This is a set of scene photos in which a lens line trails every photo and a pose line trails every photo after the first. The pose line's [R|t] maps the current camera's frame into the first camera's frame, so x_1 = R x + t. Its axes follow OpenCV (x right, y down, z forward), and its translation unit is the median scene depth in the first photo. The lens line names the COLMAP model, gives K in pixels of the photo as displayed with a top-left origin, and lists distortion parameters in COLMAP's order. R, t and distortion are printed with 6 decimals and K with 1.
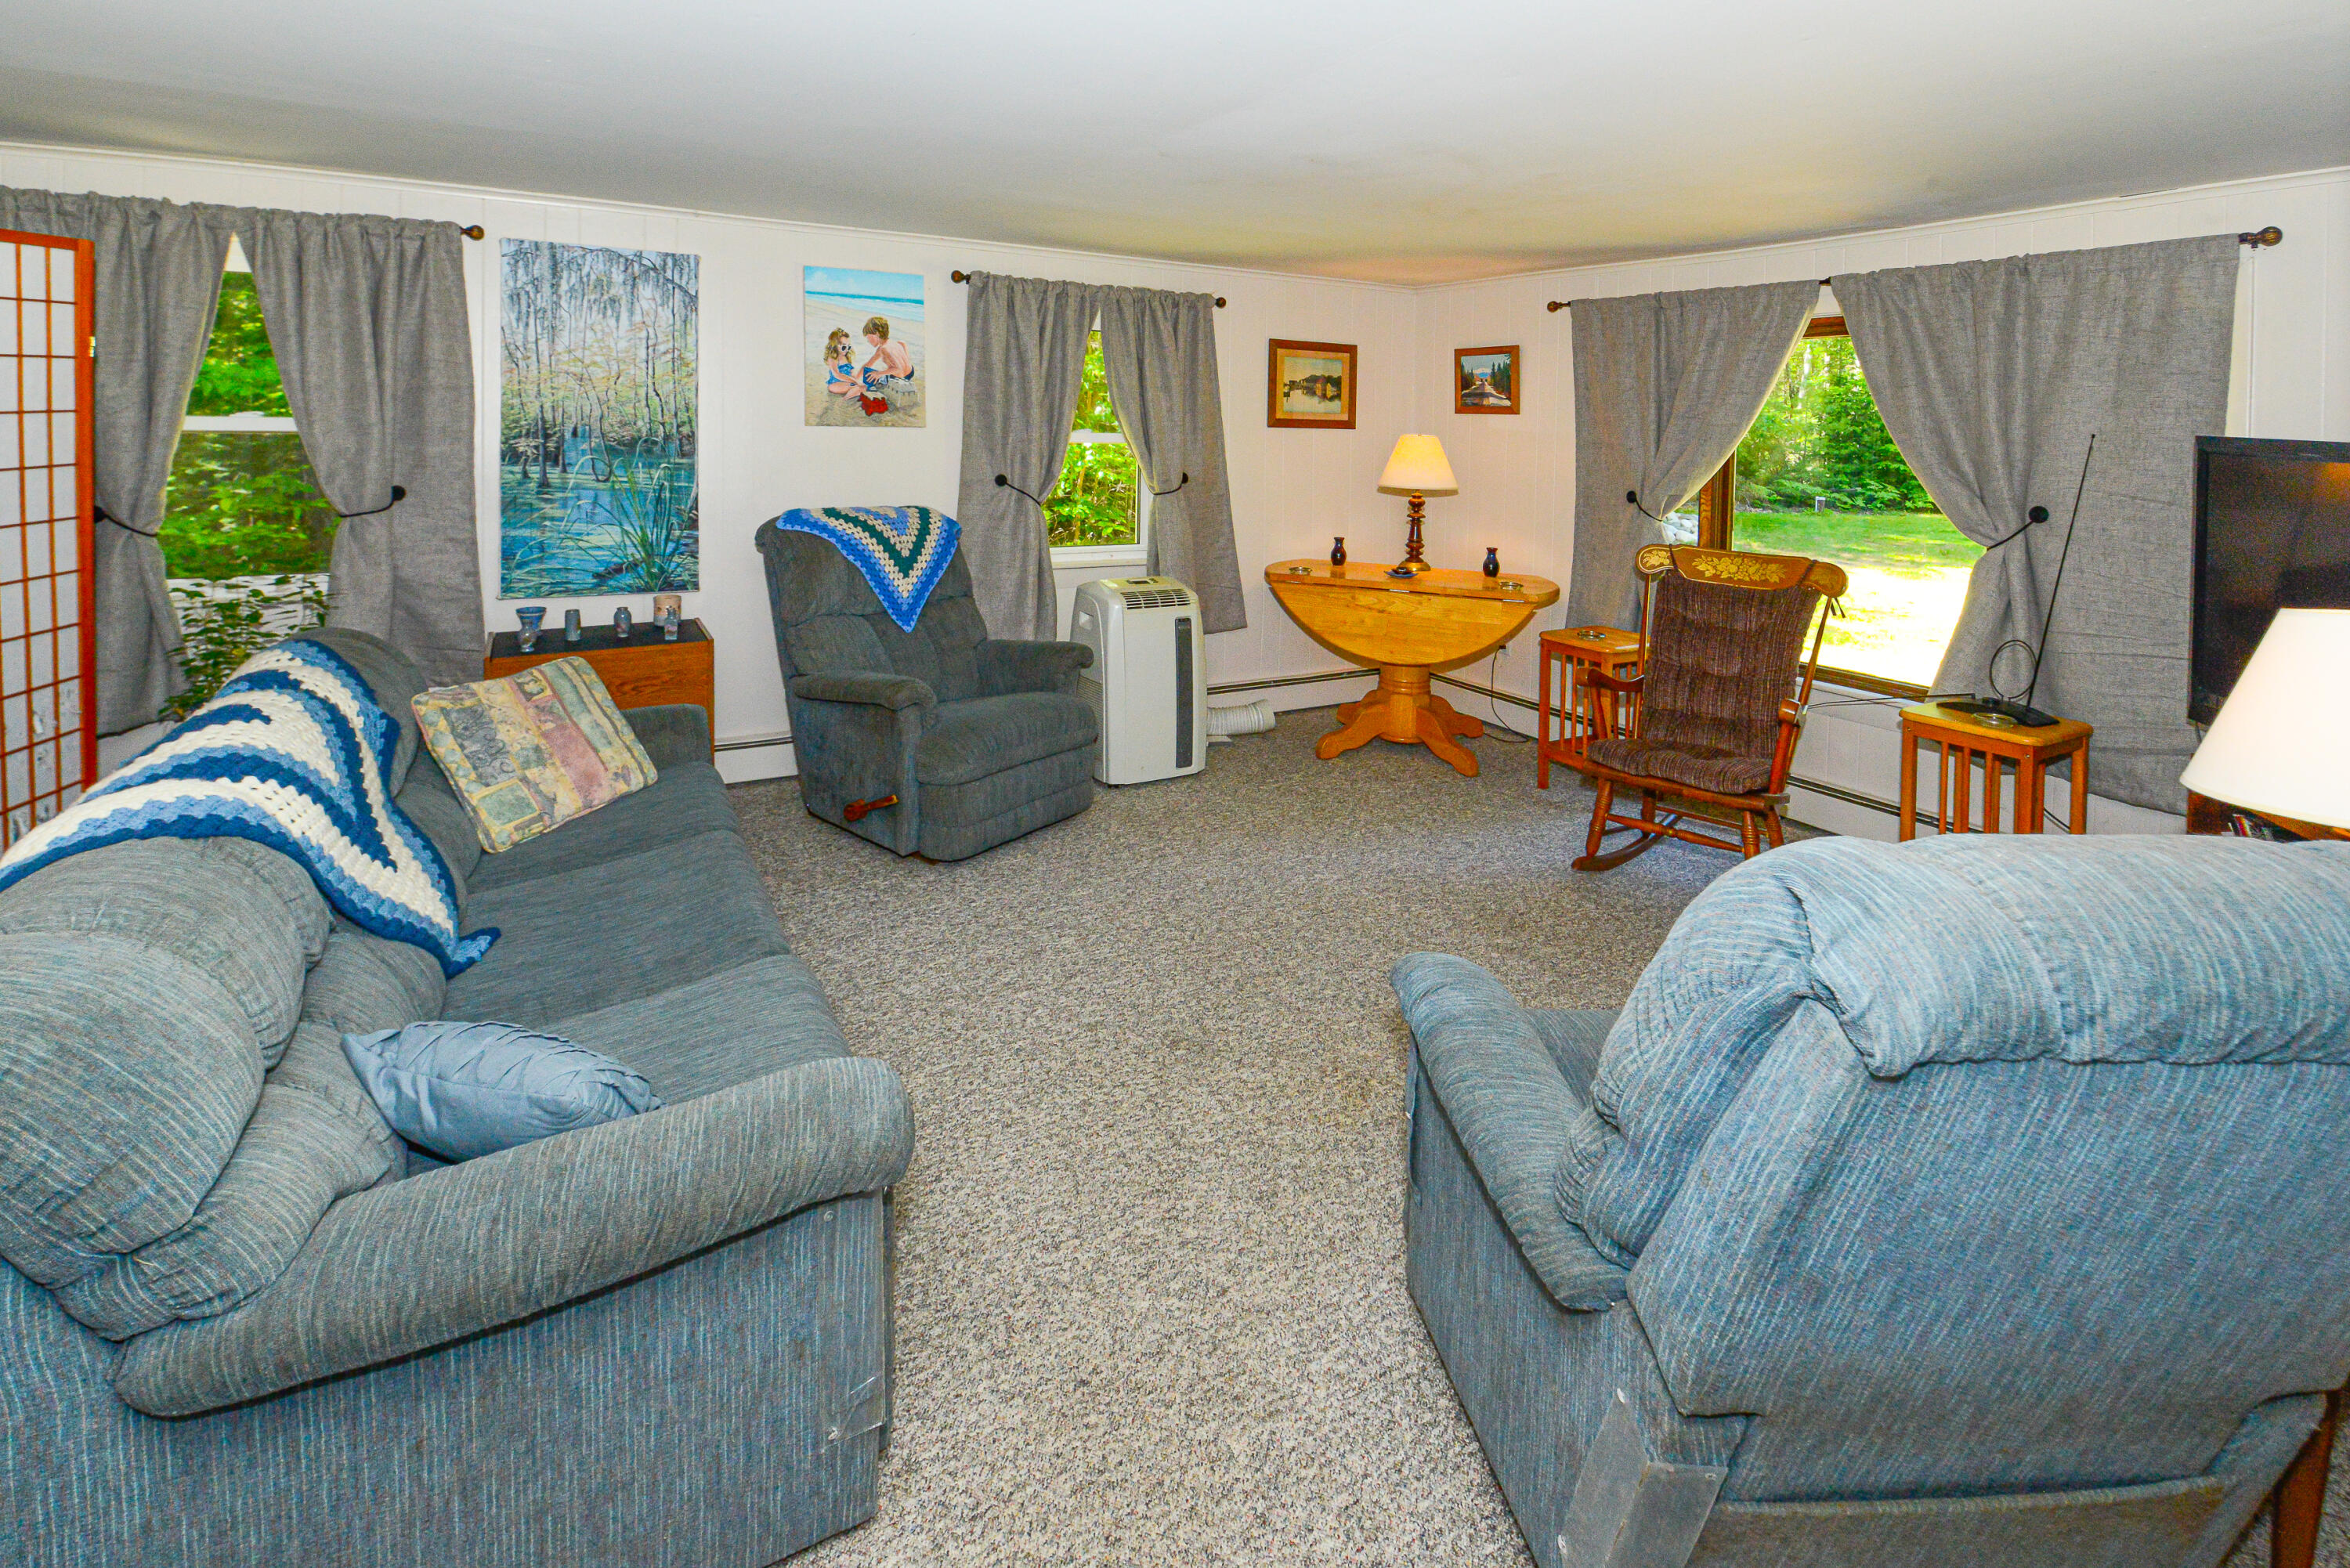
lens RADIAL K [[1032.3, 0, 1167.7], [0, 1032.3, 679.8], [0, 0, 1]] dist [-0.001219, -0.009251]
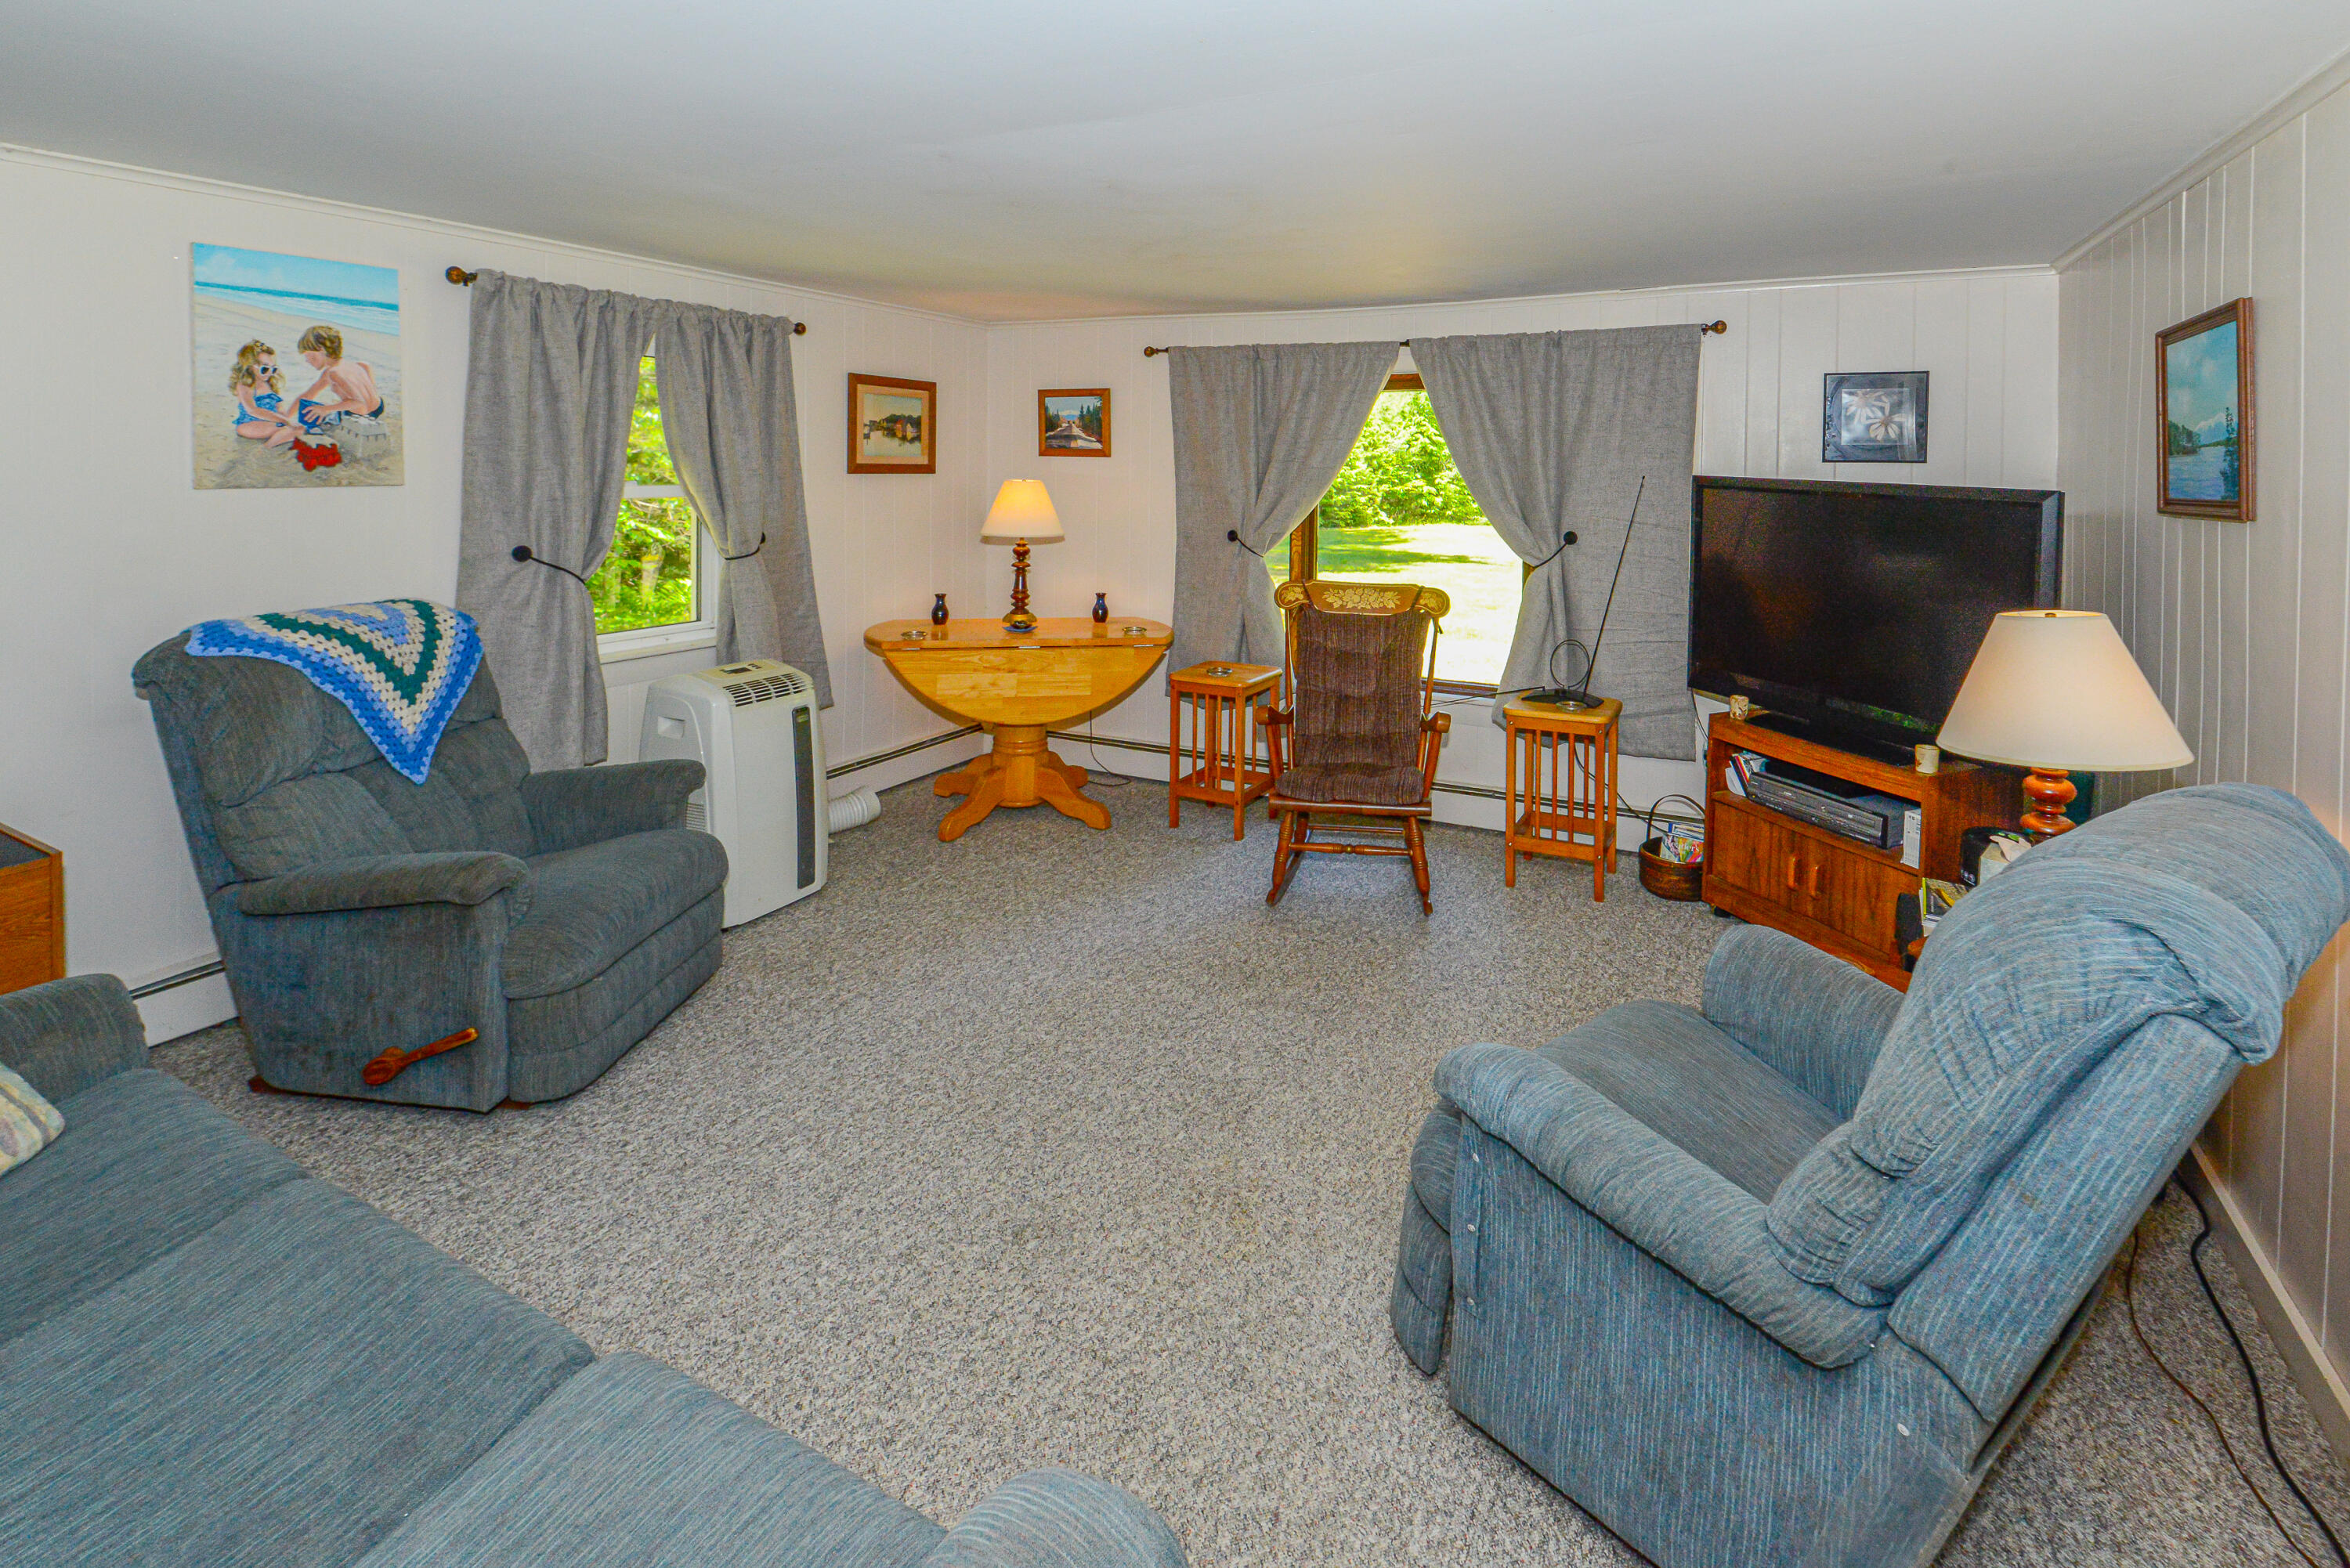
lens RADIAL K [[1070.2, 0, 1298.2], [0, 1070.2, 683.0], [0, 0, 1]] dist [0.000582, -0.011159]
pose [[0.834601, -0.117053, 0.538275, -0.126775], [0.137594, 0.990487, 0.002049, -0.030672], [-0.533394, 0.072353, 0.842767, 0.084015]]
